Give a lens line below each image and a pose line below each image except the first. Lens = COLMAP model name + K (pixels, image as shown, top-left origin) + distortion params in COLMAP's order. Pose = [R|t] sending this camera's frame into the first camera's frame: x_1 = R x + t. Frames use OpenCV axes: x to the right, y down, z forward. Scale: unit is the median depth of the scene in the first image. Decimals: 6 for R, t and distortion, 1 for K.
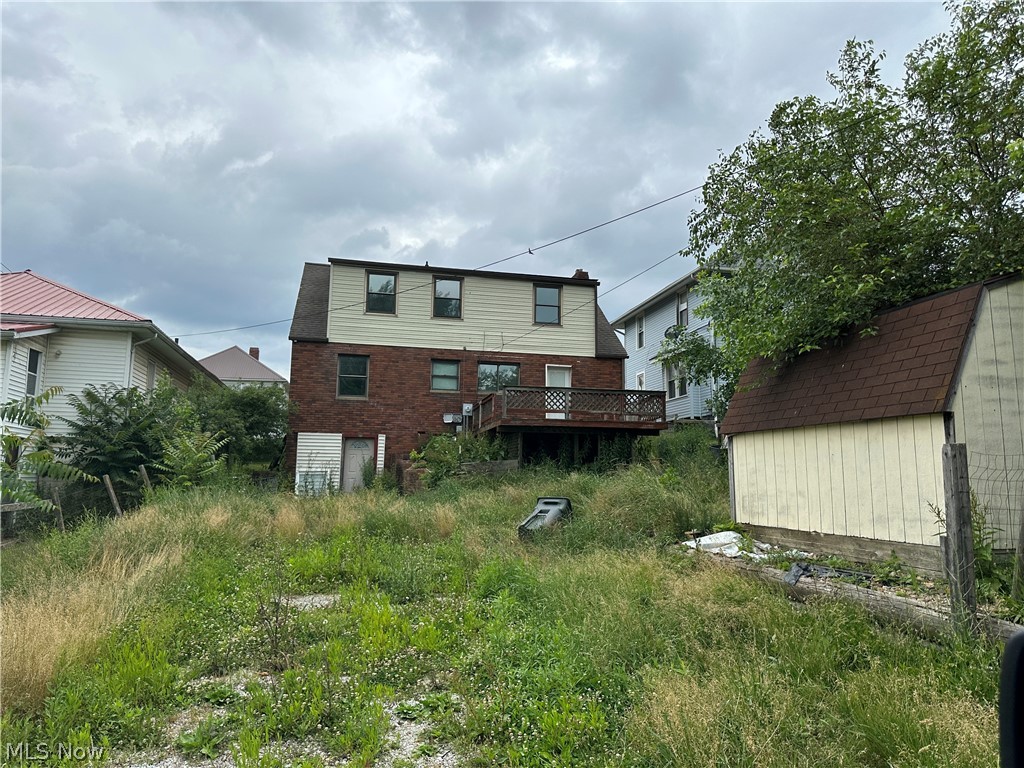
lens RADIAL K [[717.6, 0, 508.2], [0, 717.6, 374.4], [0, 0, 1]] dist [0.085285, -0.130008]
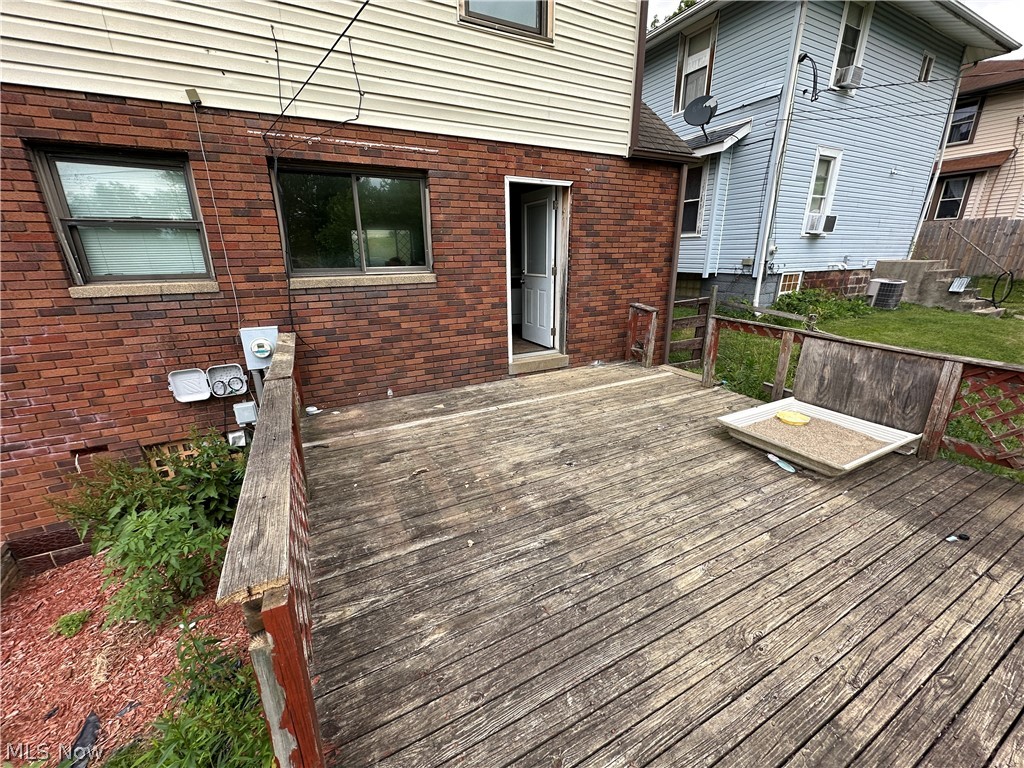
lens RADIAL K [[407.2, 0, 512.8], [0, 407.2, 384.5], [0, 0, 1]] dist [-0.003075, 0.000418]
pose [[0.966241, -0.102310, 0.236456, 0.001176], [-0.015890, 0.892363, 0.451039, -0.014412], [-0.257150, -0.439569, 0.860612, 0.862640]]
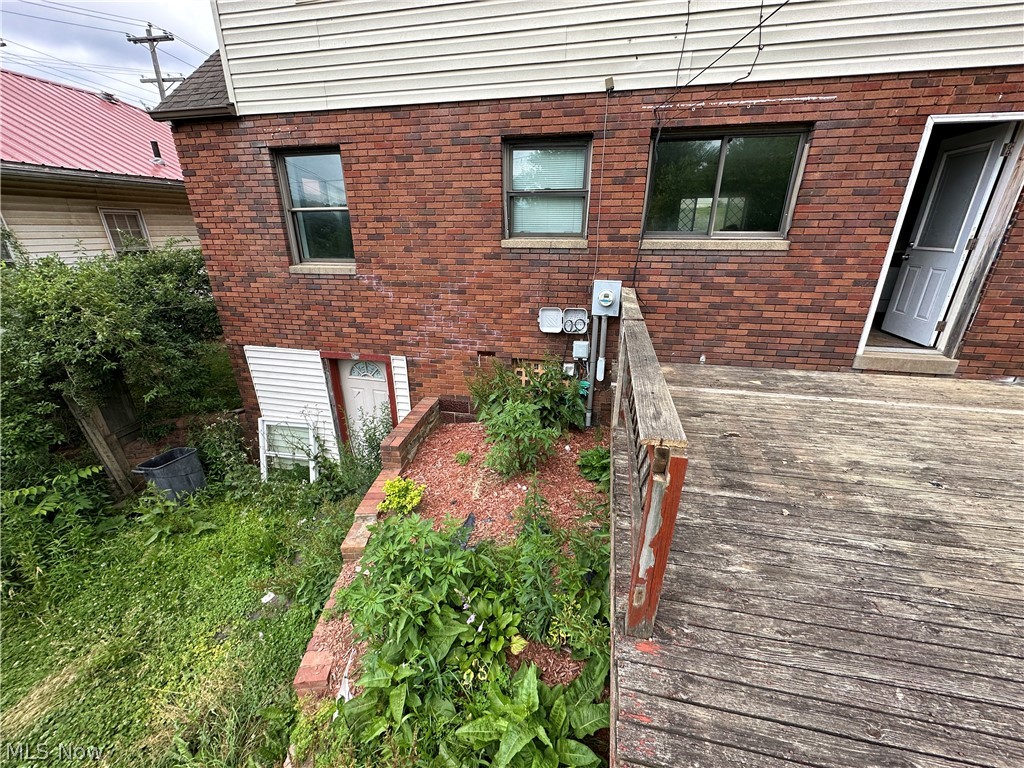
lens RADIAL K [[407.2, 0, 512.8], [0, 407.2, 384.5], [0, 0, 1]] dist [-0.003075, 0.000418]
pose [[0.908464, 0.136050, -0.395200, -0.014789], [0.079703, 0.871797, 0.483340, -0.013837], [0.410292, -0.470596, 0.781153, 0.844808]]
